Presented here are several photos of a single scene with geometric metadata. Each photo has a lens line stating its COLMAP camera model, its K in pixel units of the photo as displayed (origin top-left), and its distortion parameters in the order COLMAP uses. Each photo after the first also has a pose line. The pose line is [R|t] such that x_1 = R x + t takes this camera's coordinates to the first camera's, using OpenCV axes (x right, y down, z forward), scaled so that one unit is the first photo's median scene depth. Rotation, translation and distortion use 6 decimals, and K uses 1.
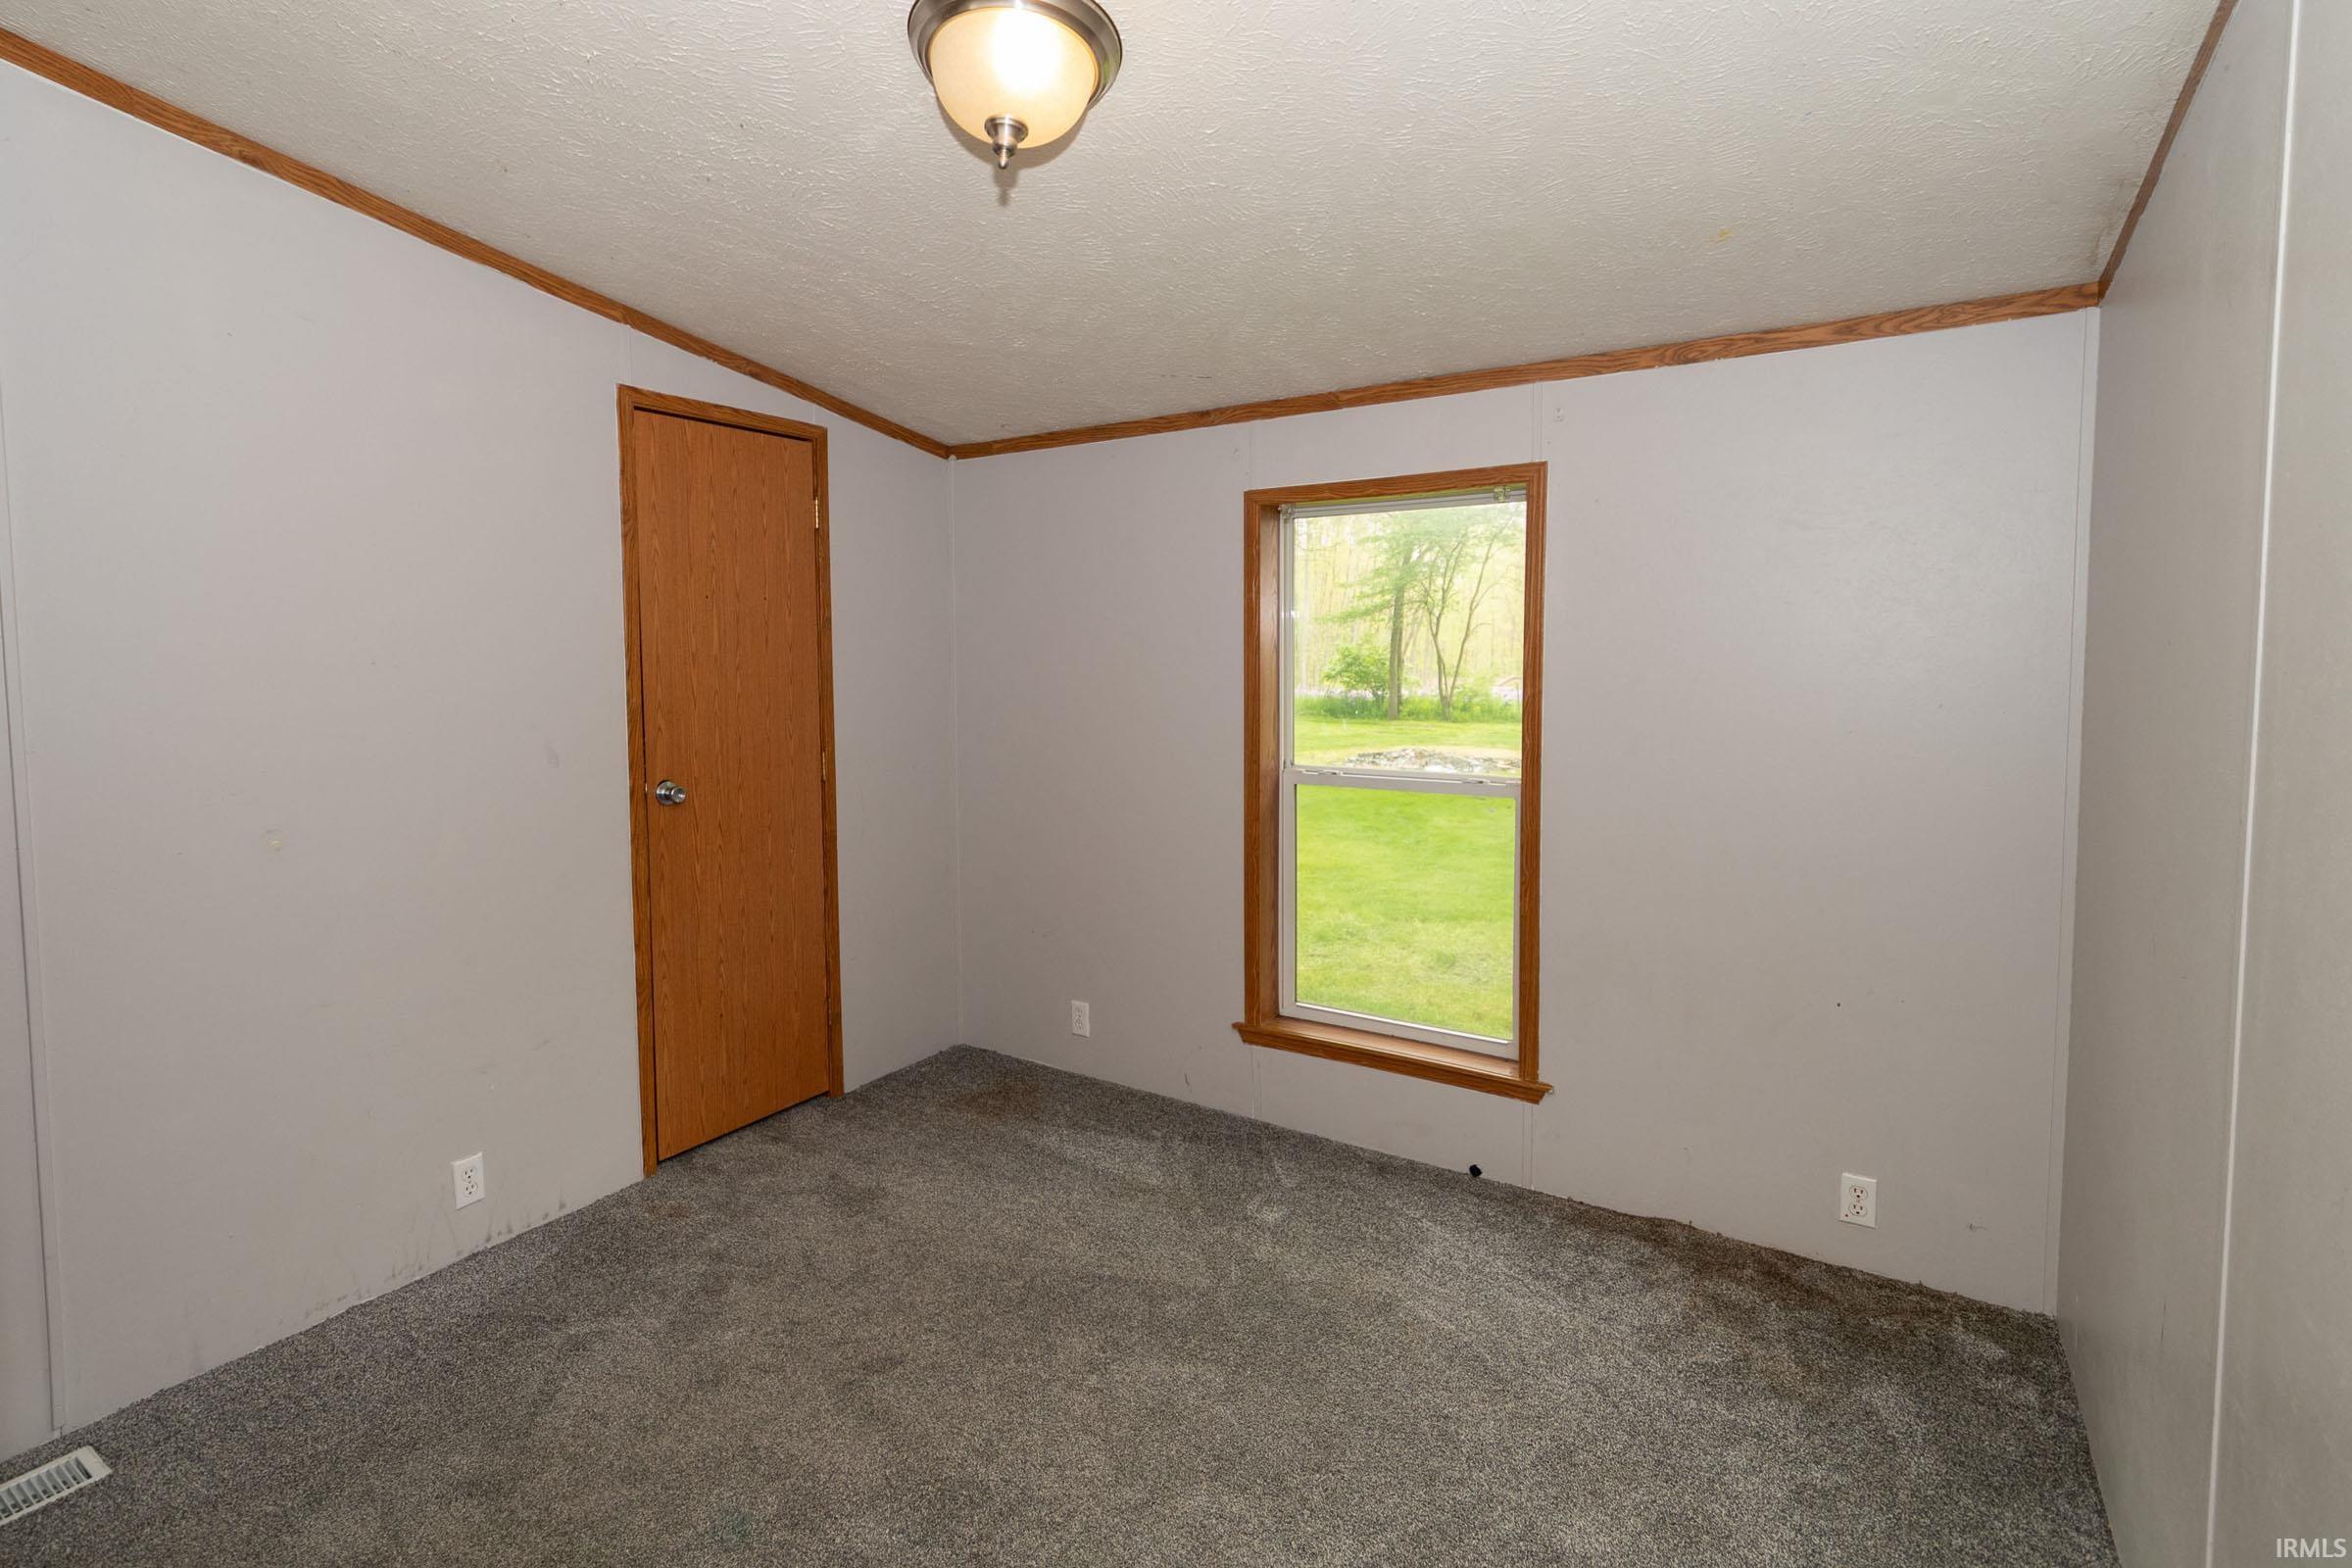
lens RADIAL K [[1048.0, 0, 1172.3], [0, 1048.0, 708.7], [0, 0, 1]] dist [-0.000837, -0.000102]
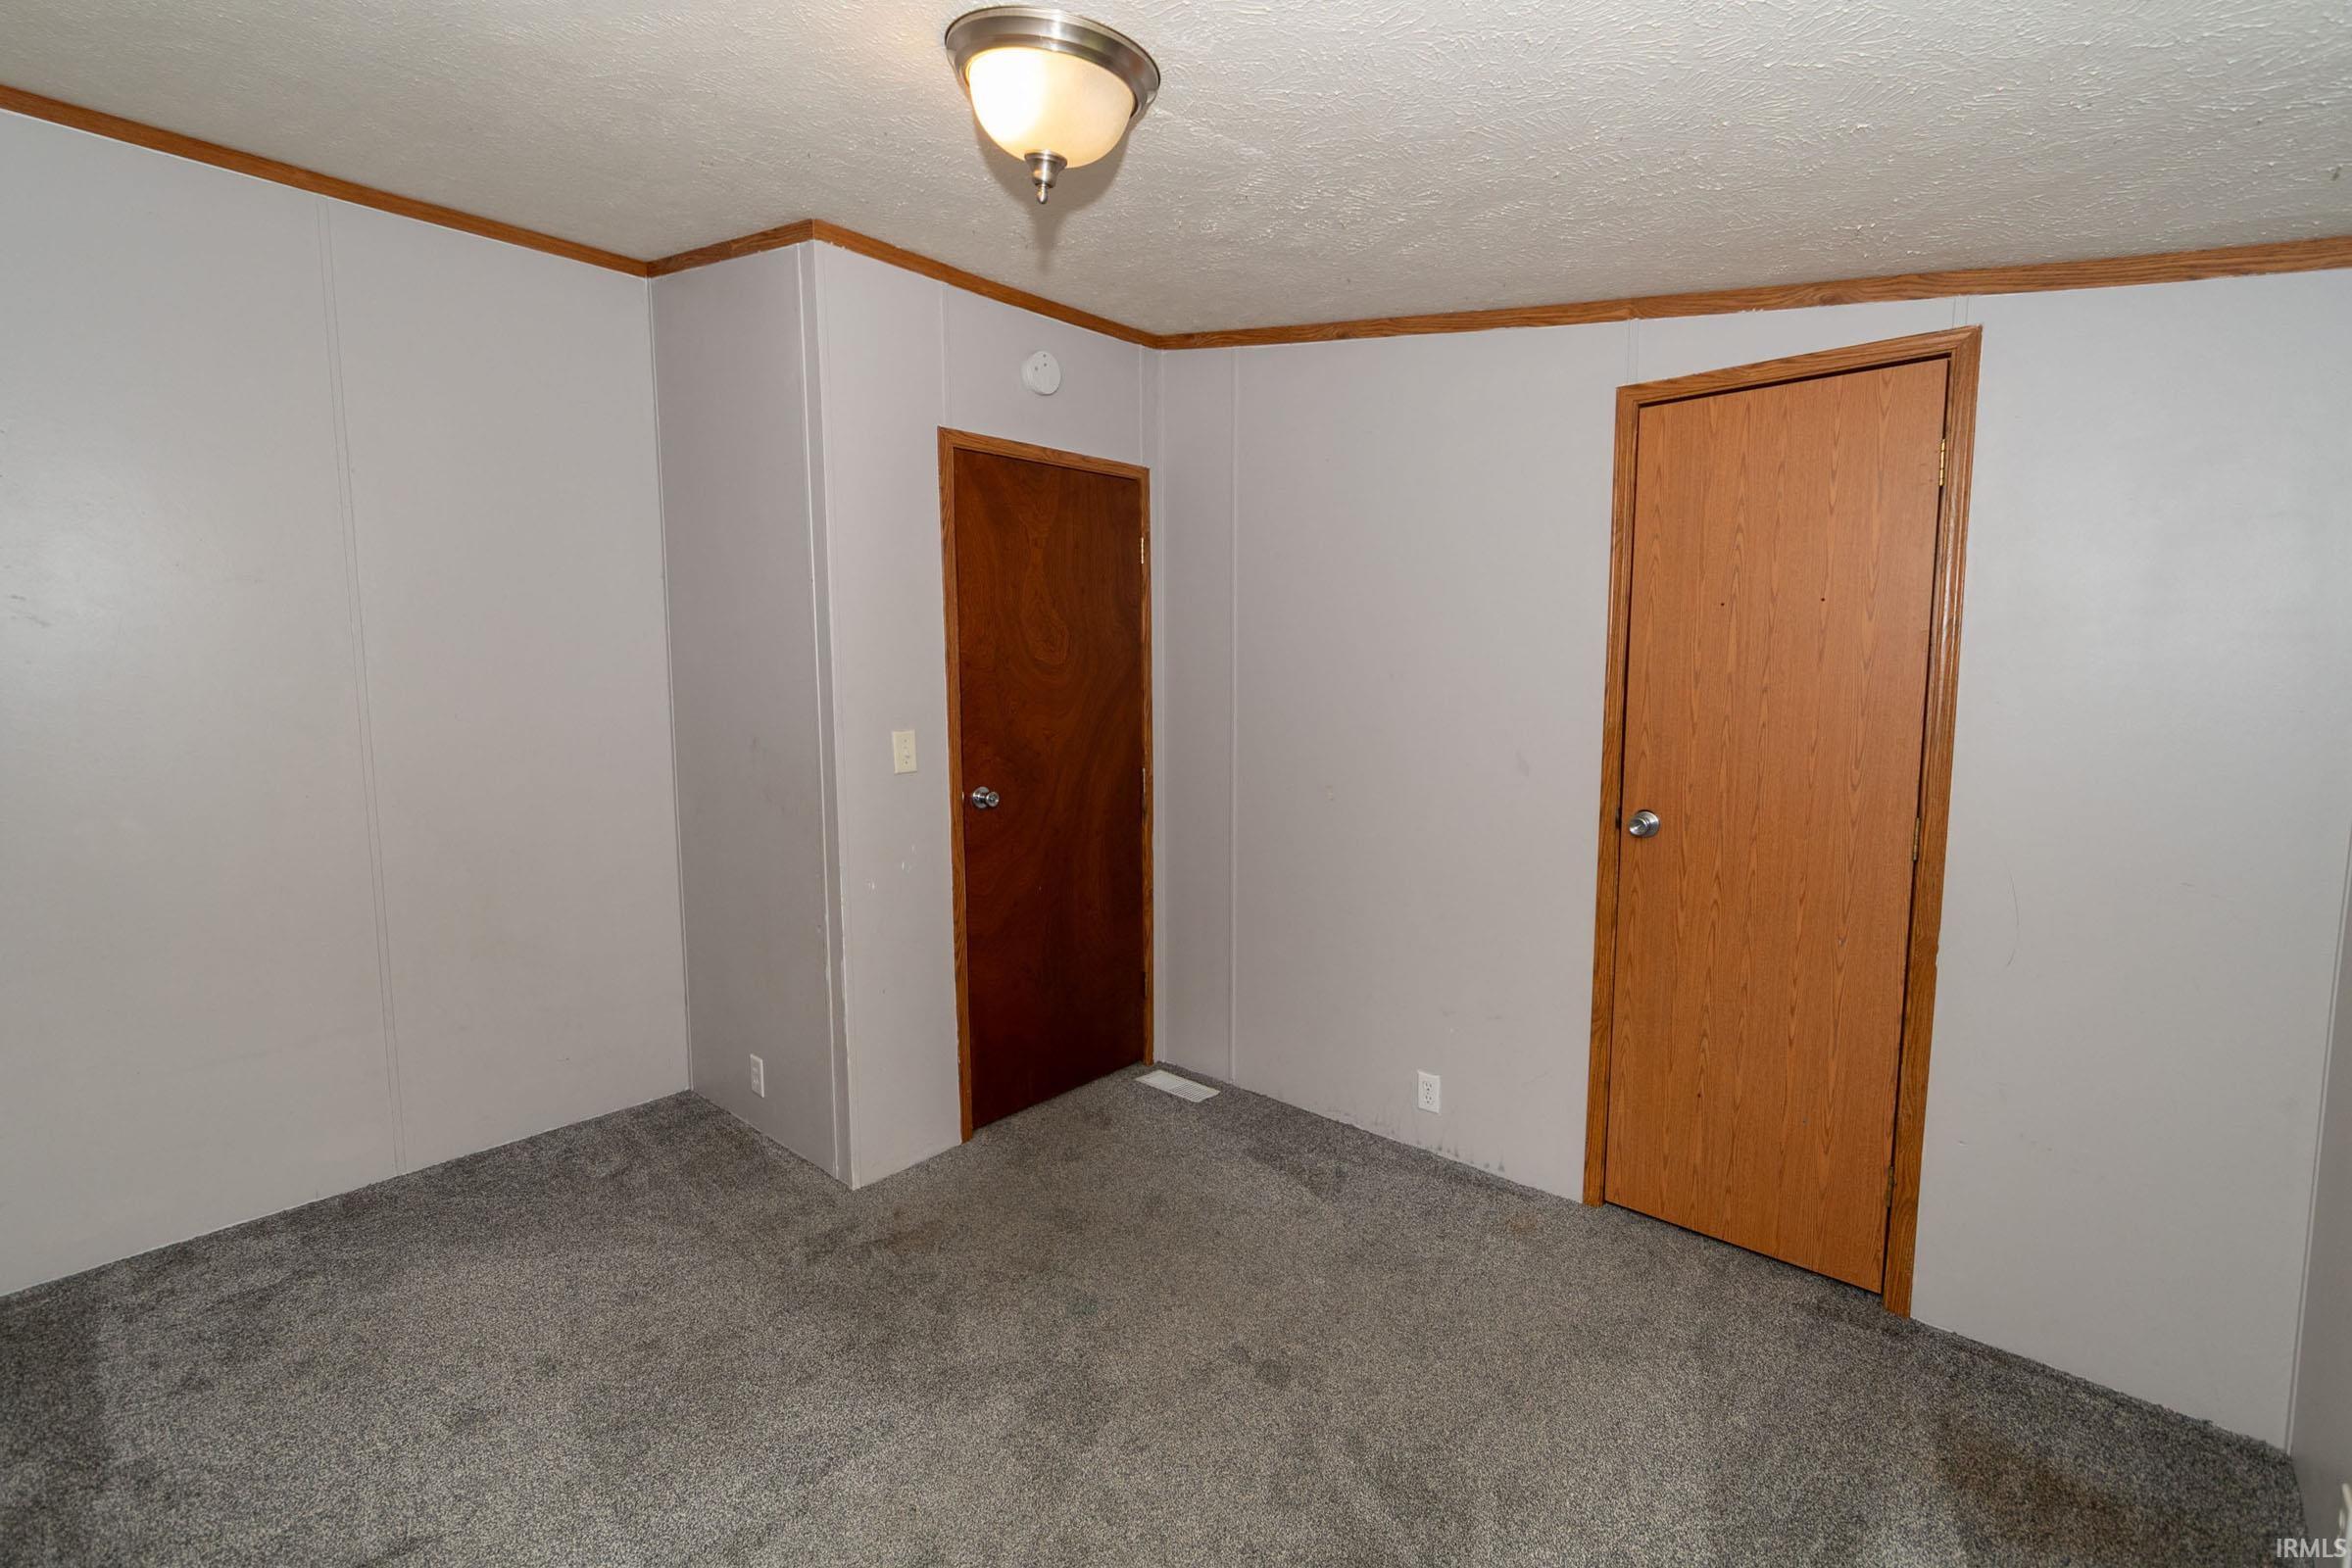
lens RADIAL K [[1057.0, 0, 1152.5], [0, 1057.0, 770.2], [0, 0, 1]] dist [0.000774, -0.000141]
pose [[-0.169191, 0.102263, -0.980264, 0.484419], [-0.053603, 0.992176, 0.112757, -0.046526], [0.984125, 0.071623, -0.162385, 0.707924]]
